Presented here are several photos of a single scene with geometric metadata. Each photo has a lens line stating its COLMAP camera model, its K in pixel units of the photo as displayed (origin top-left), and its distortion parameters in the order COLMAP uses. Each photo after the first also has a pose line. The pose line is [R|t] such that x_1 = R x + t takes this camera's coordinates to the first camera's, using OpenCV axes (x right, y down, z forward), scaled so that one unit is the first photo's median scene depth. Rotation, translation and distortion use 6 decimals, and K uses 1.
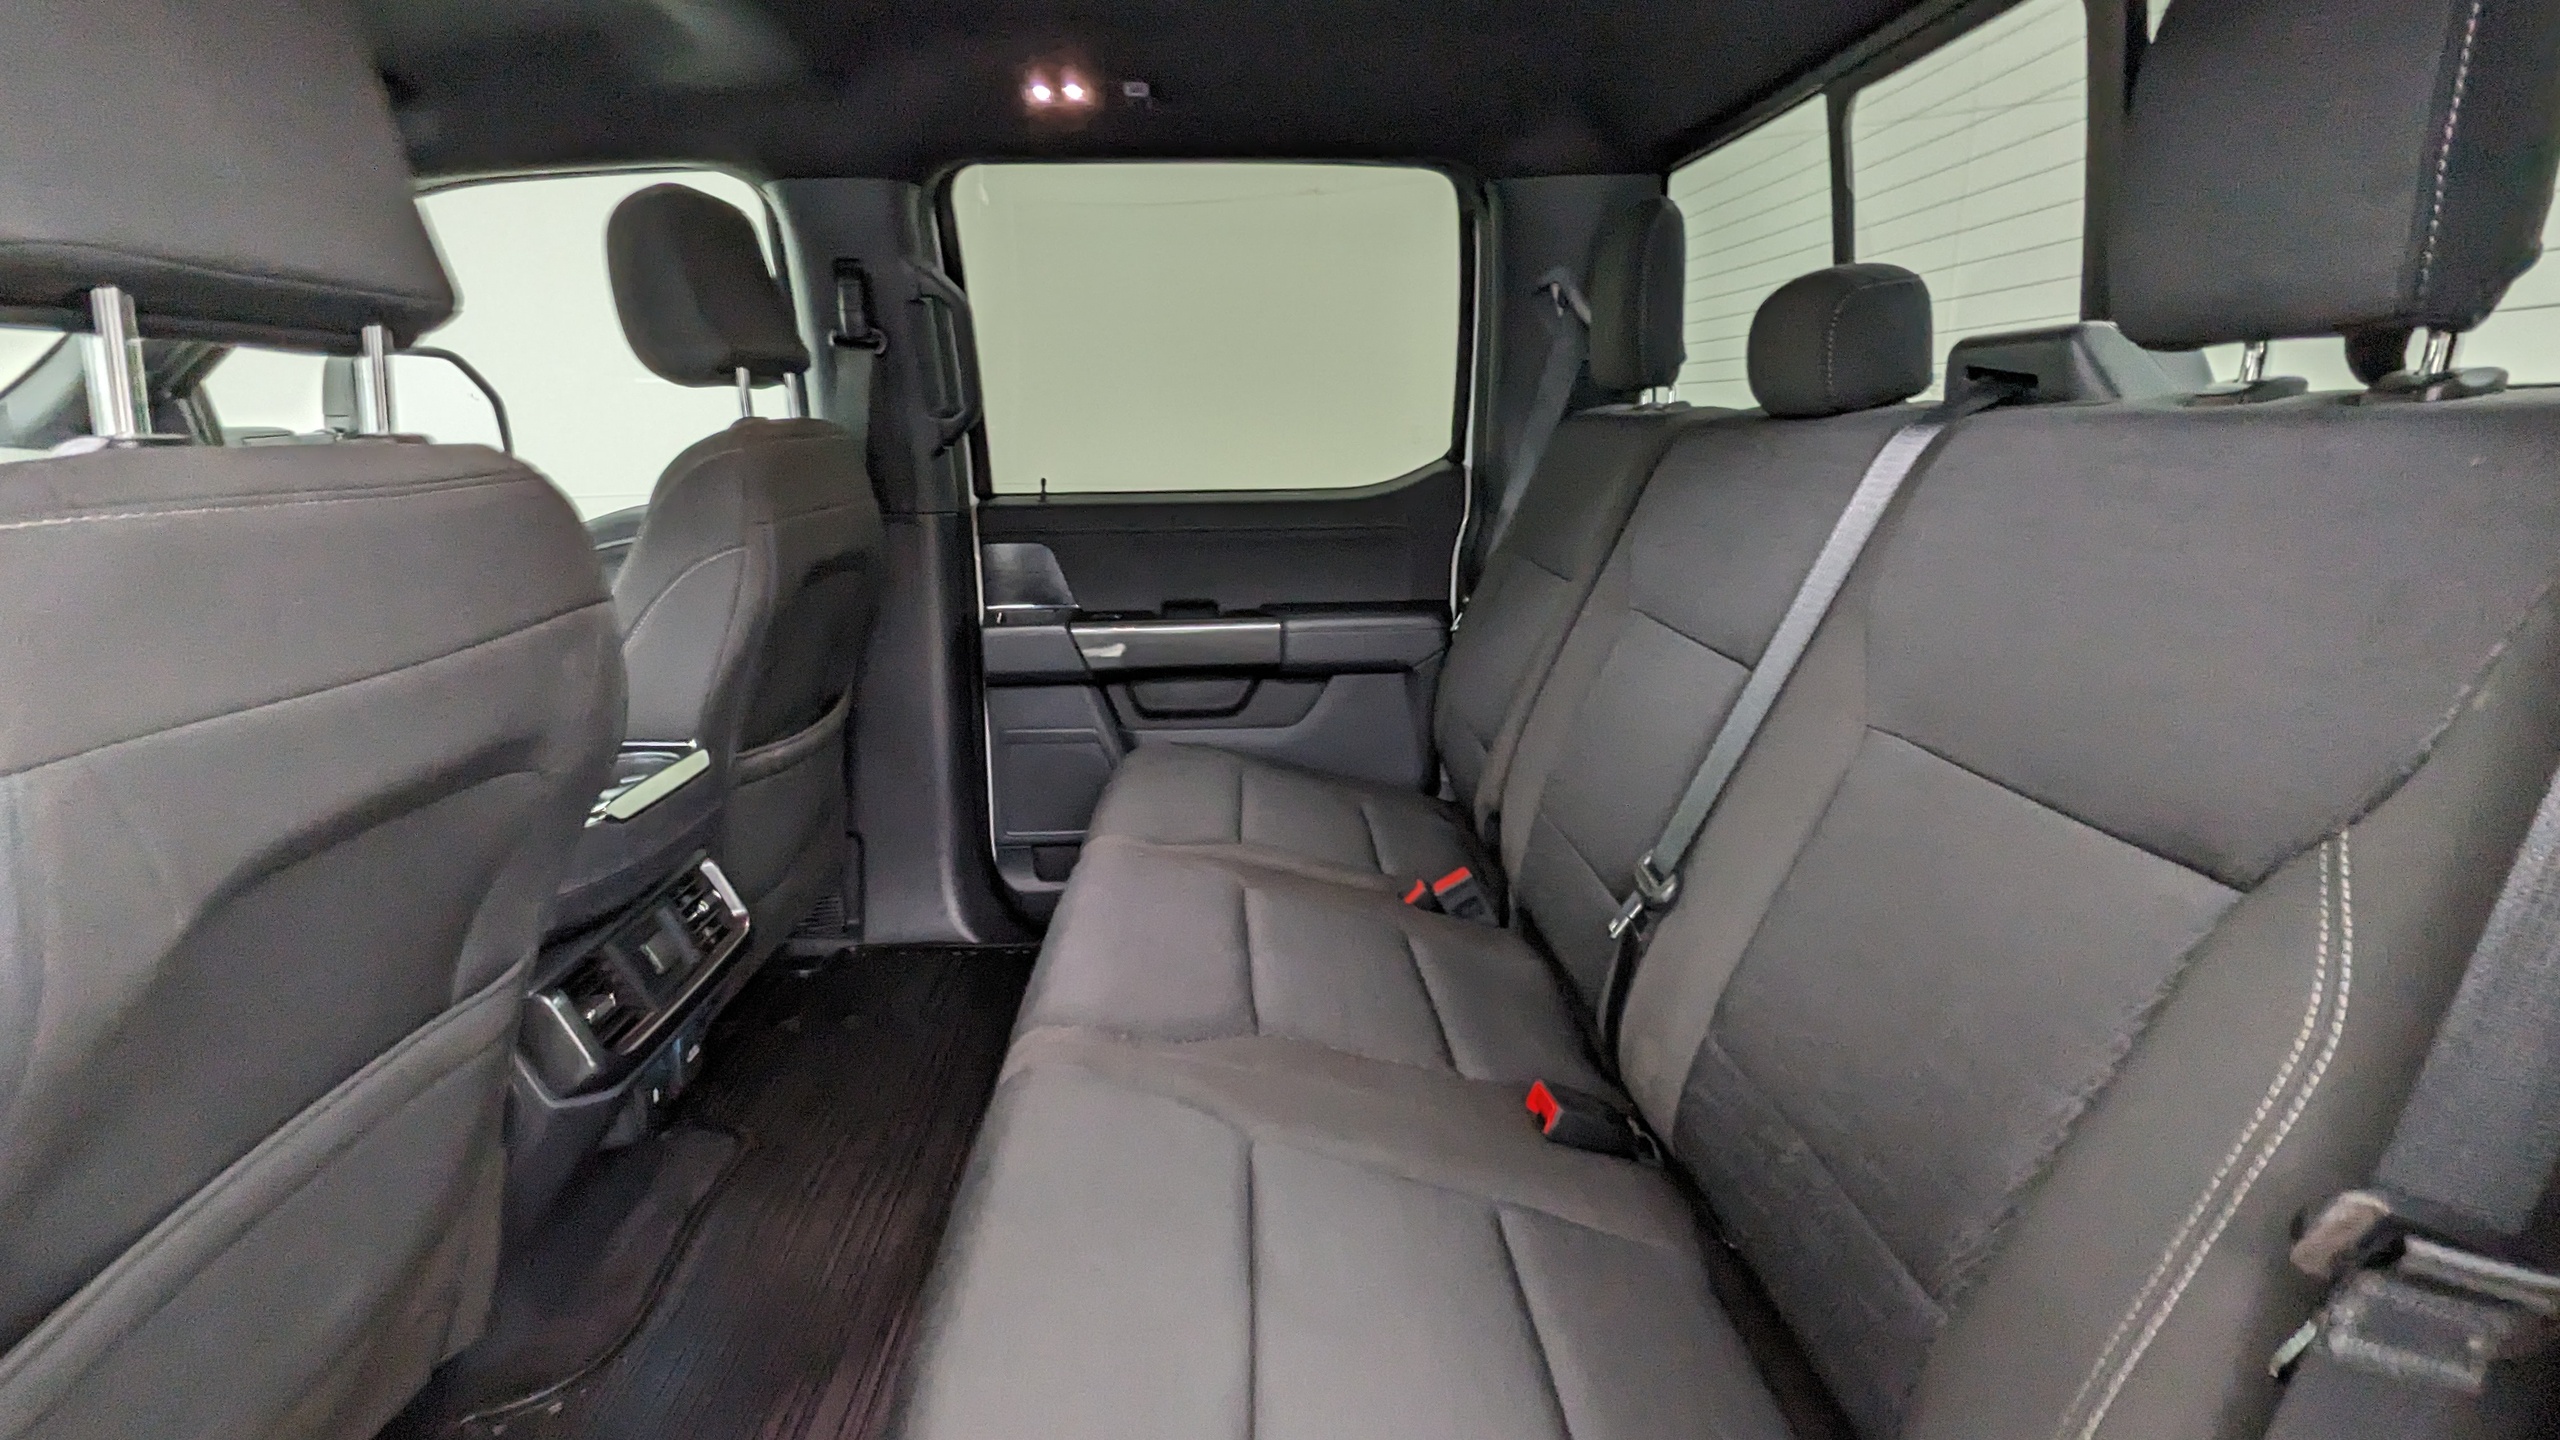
lens RADIAL K [[1237.8, 0, 1280.0], [0, 1237.8, 720.0], [0, 0, 1]] dist [0.002654, -0.000954]
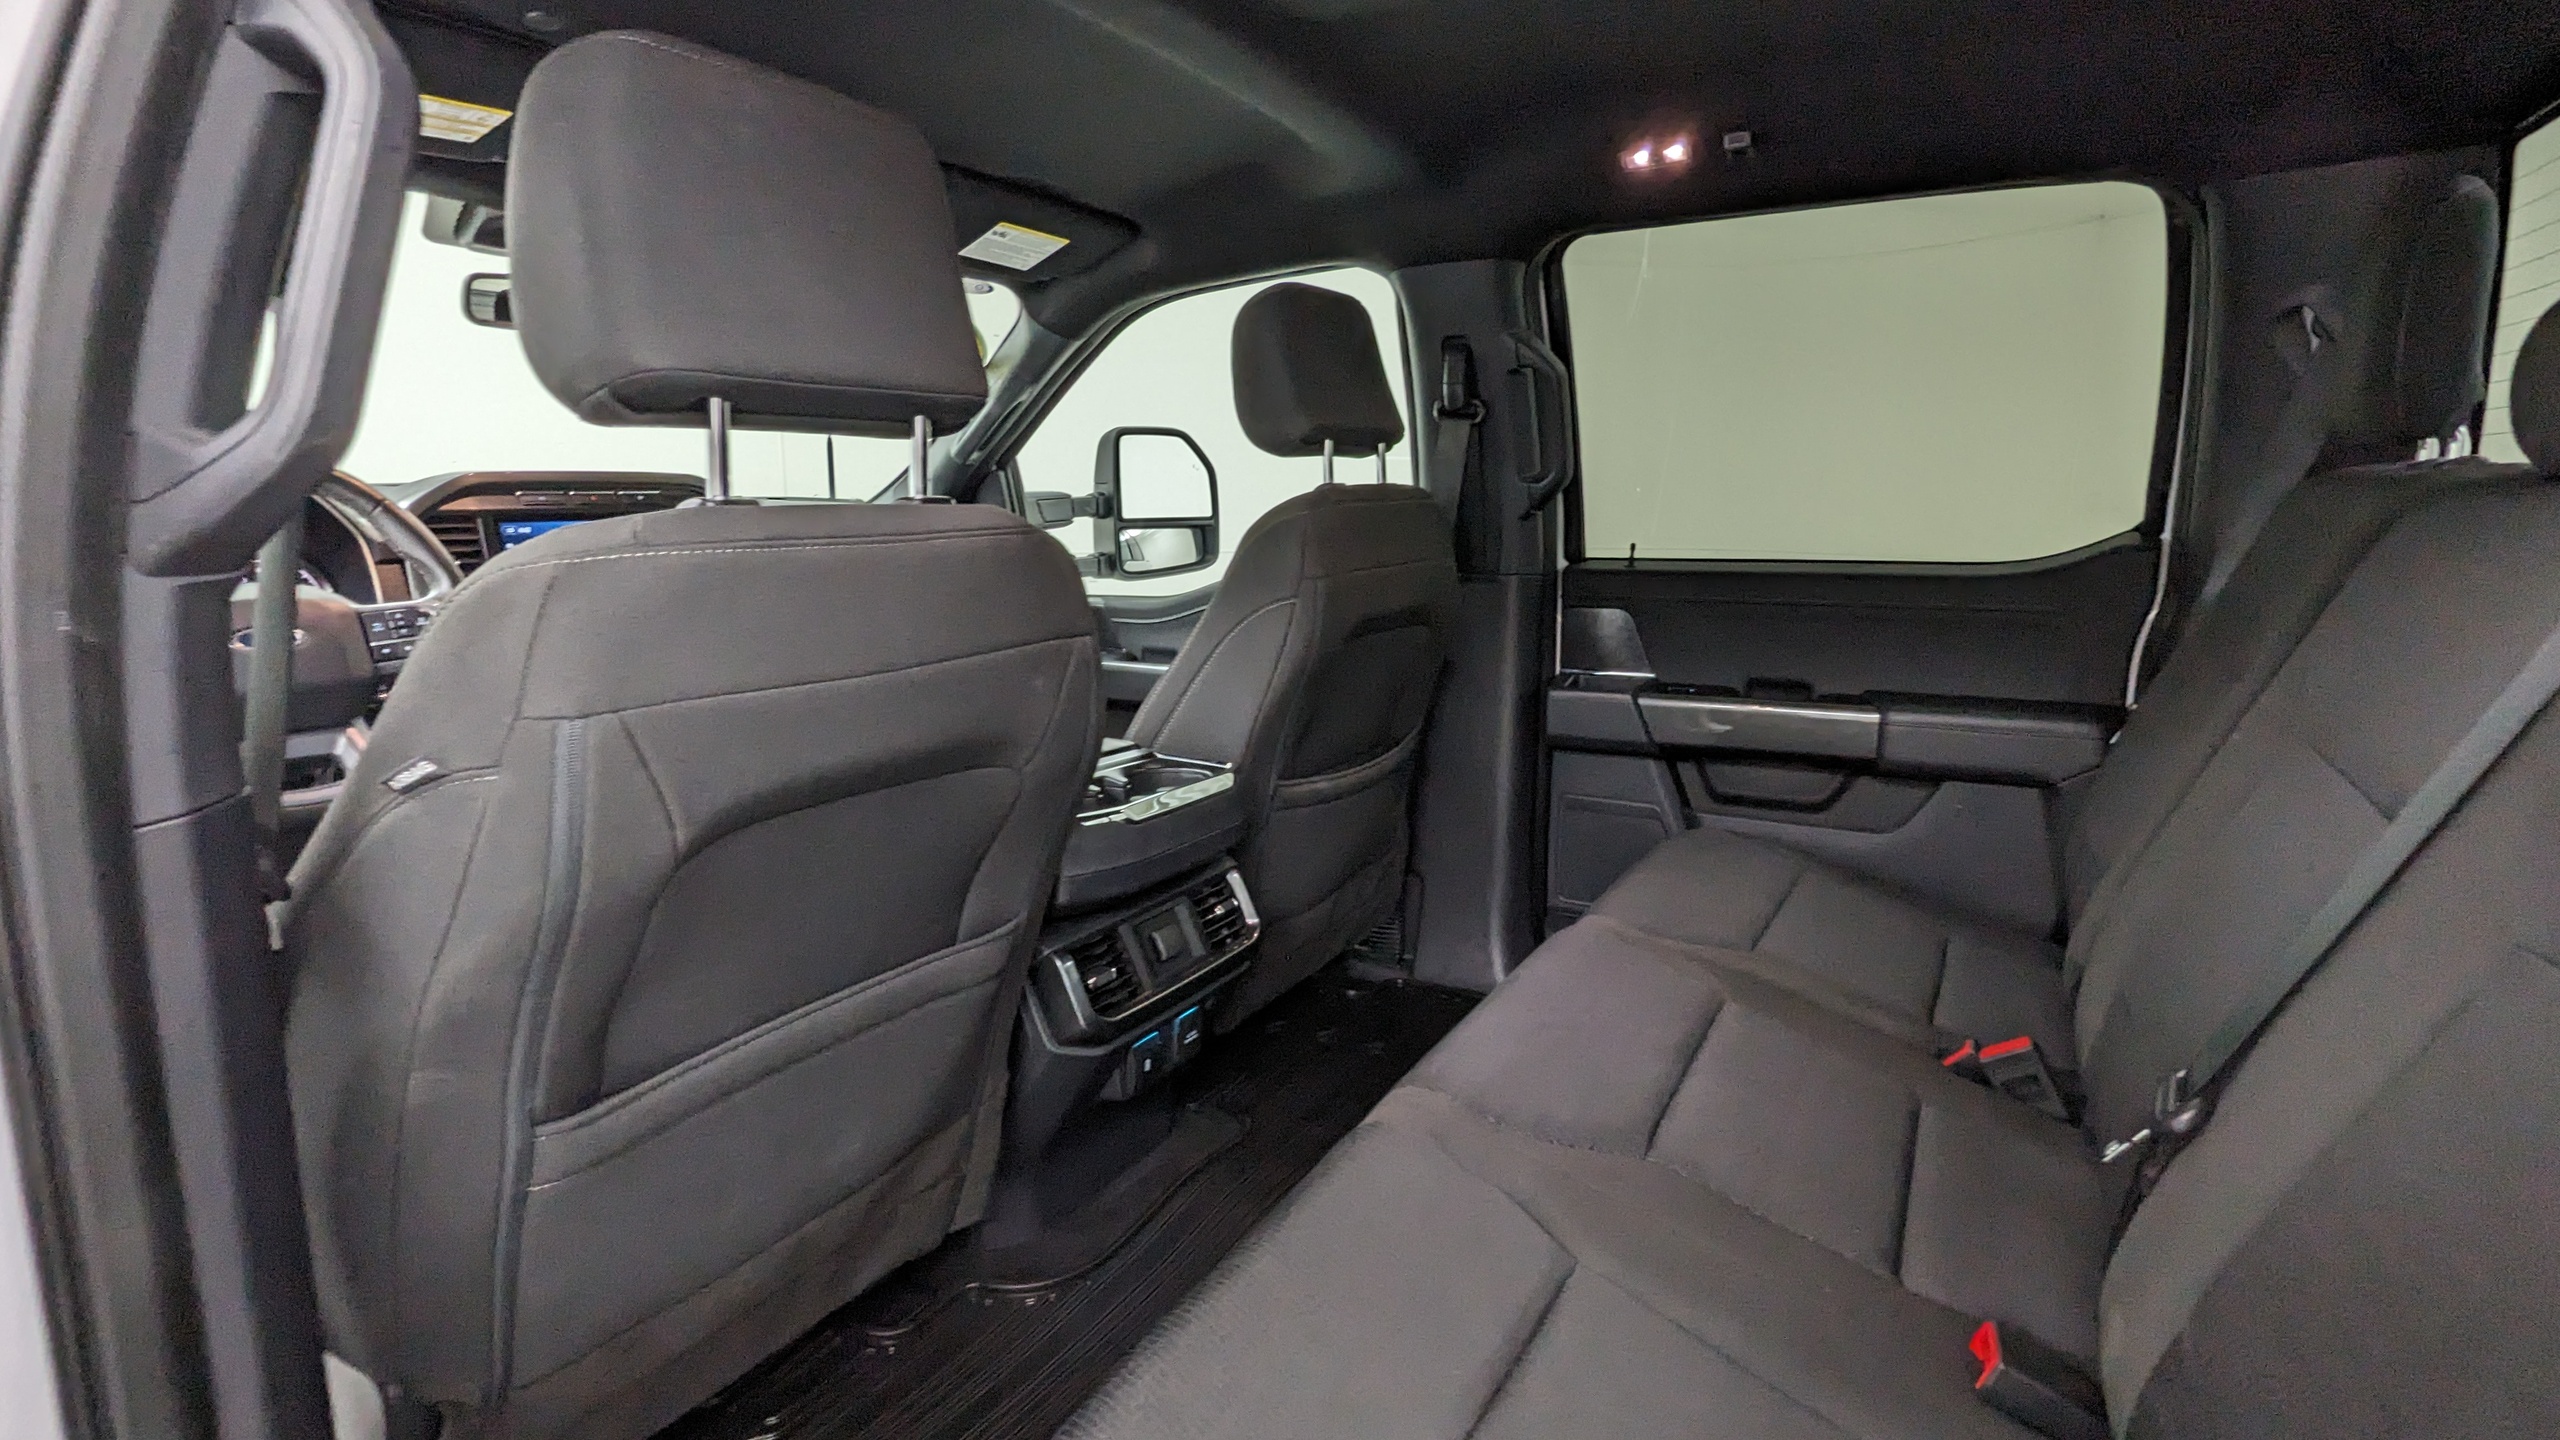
lens RADIAL K [[1237.8, 0, 1280.0], [0, 1237.8, 720.0], [0, 0, 1]] dist [0.002654, -0.000954]
pose [[0.841460, 0.099063, -0.531161, 0.124589], [-0.125247, 0.992035, -0.013398, -0.010561], [0.525603, 0.077801, 0.847165, 0.042062]]
